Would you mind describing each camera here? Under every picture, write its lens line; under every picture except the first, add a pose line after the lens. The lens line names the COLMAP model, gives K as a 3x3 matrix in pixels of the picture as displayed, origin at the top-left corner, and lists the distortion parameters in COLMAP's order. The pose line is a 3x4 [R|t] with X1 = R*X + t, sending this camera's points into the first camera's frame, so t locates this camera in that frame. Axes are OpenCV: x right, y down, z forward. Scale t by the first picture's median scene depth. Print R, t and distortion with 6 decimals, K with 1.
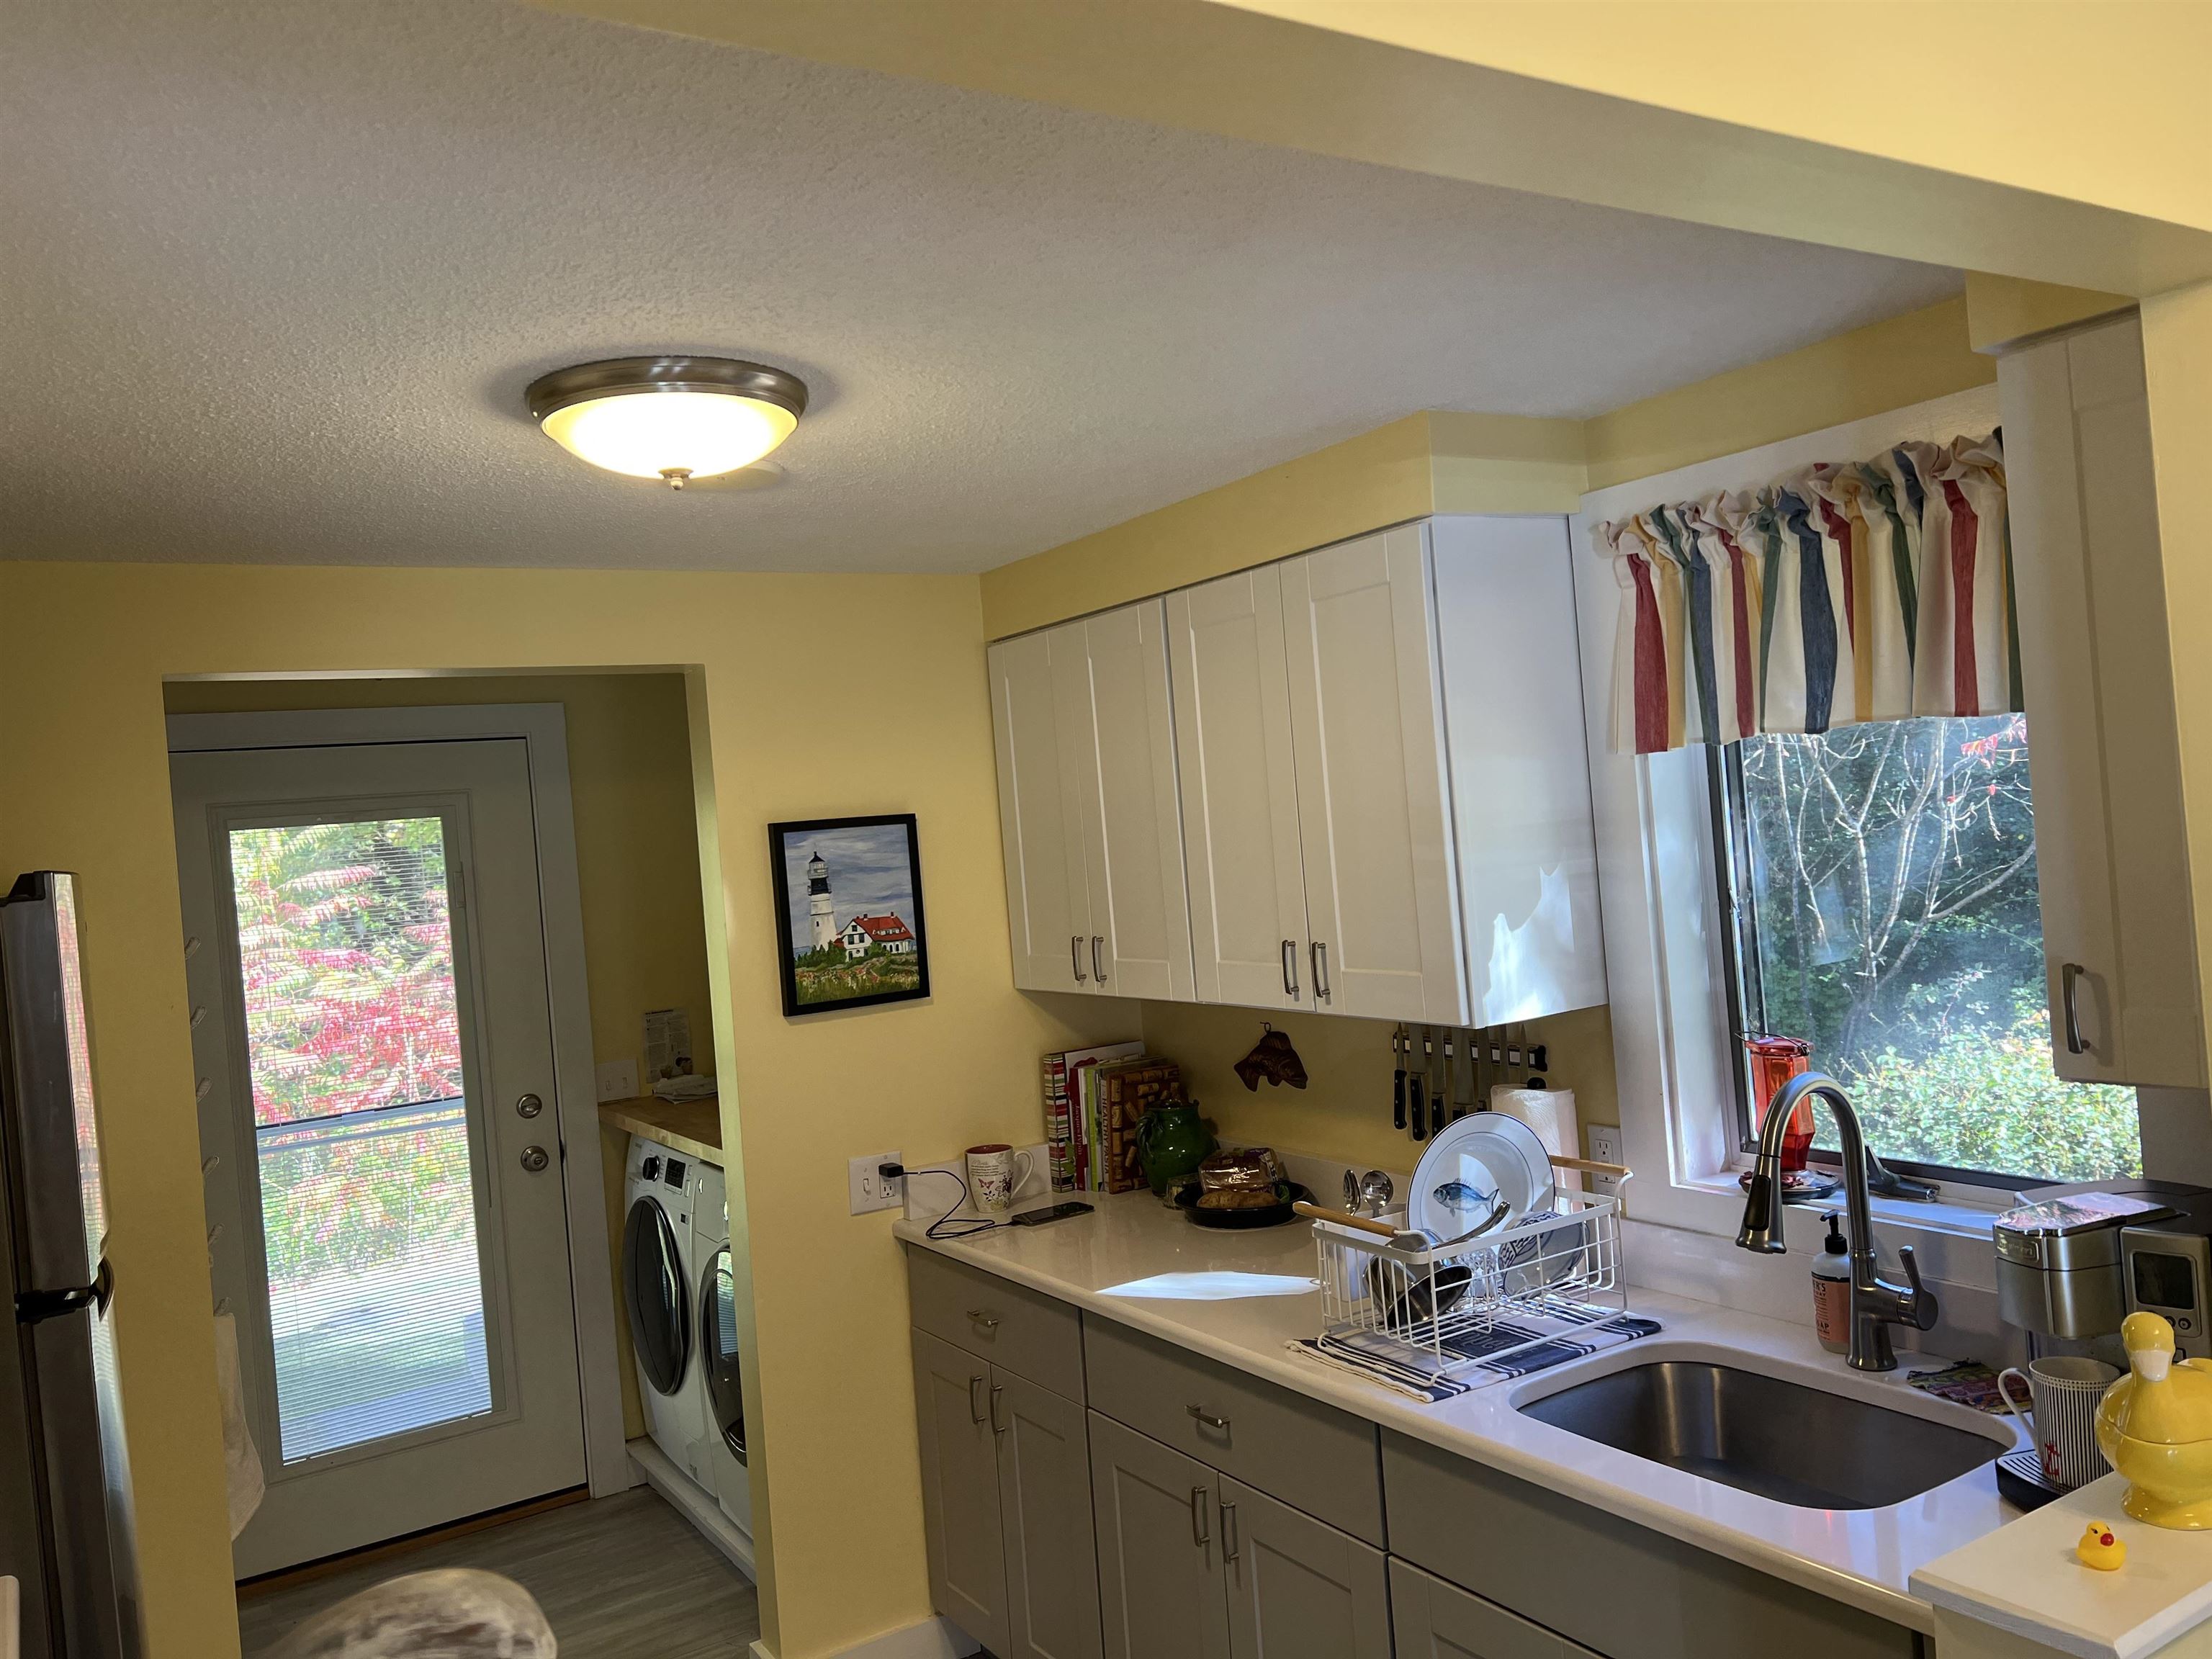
lens RADIAL K [[1660.2, 0, 1134.5], [0, 1660.2, 826.1], [0, 0, 1]] dist [0.071349, -0.095893]
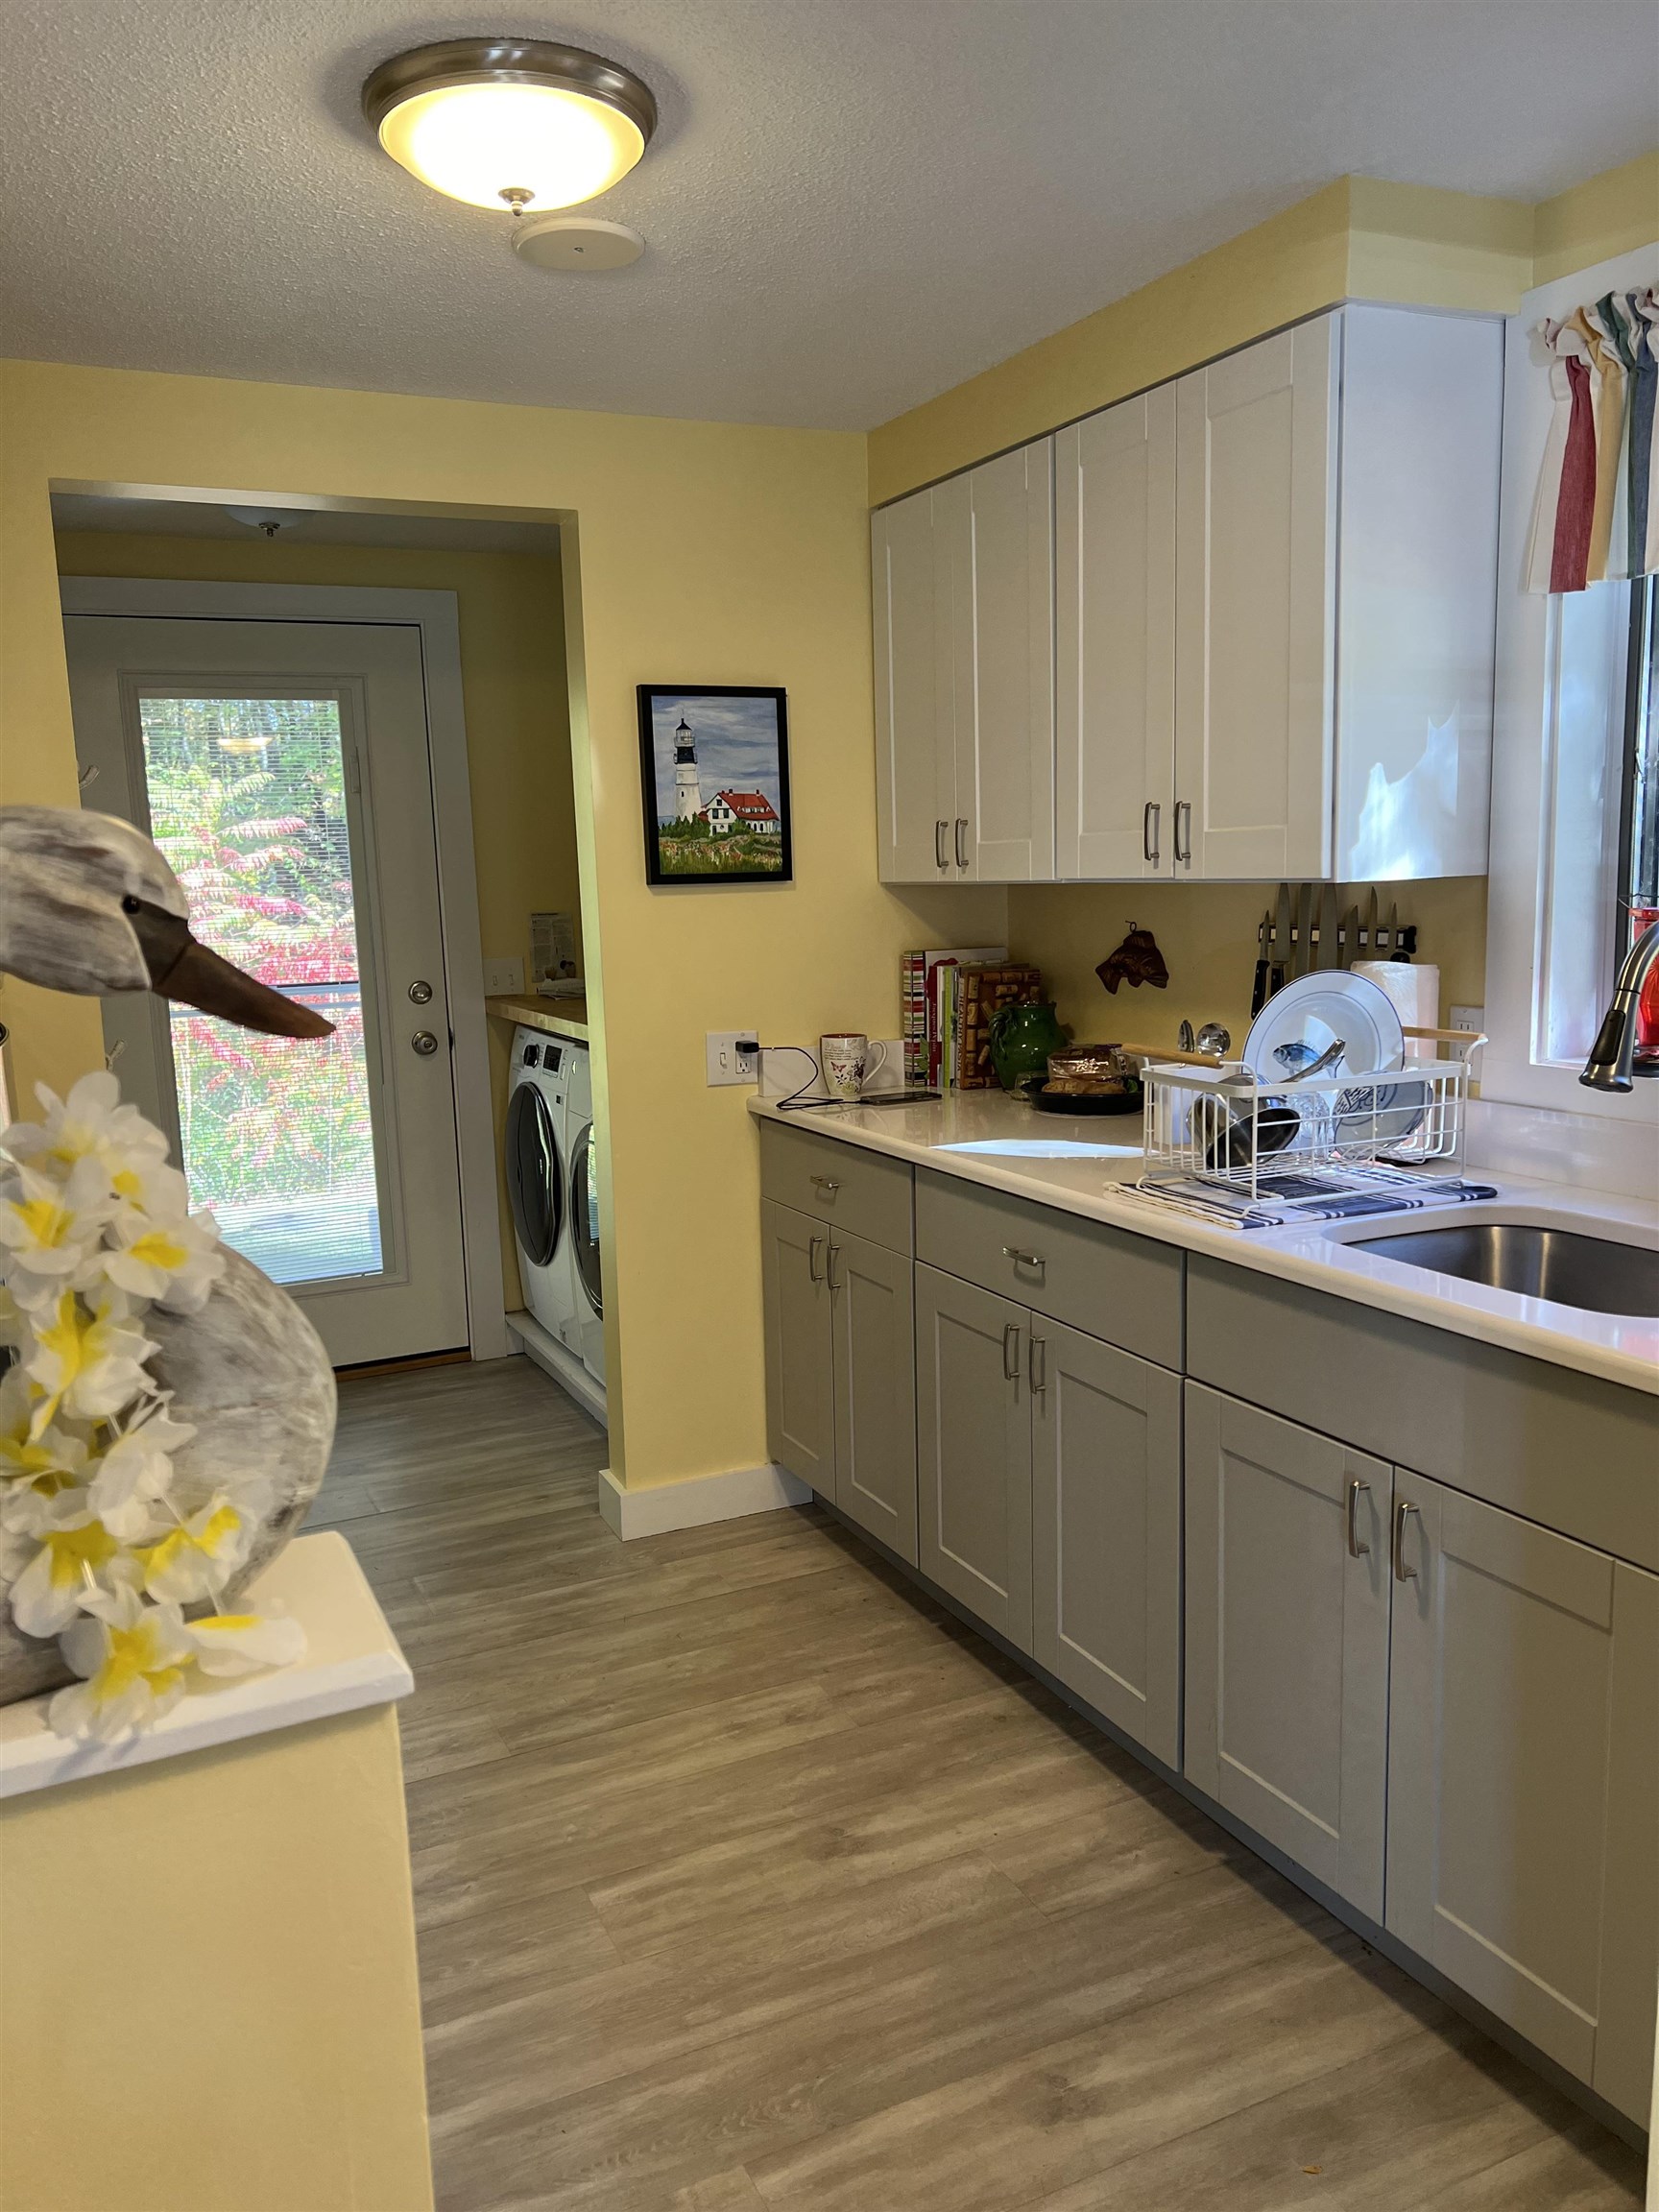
lens RADIAL K [[1660.2, 0, 847.9], [0, 1660.2, 1122.7], [0, 0, 1]] dist [0.071349, -0.095893]
pose [[0.990759, 0.072447, -0.114664, 0.039430], [-0.053322, 0.985374, 0.161850, 0.095850], [0.124712, -0.154241, 0.980131, 0.007240]]
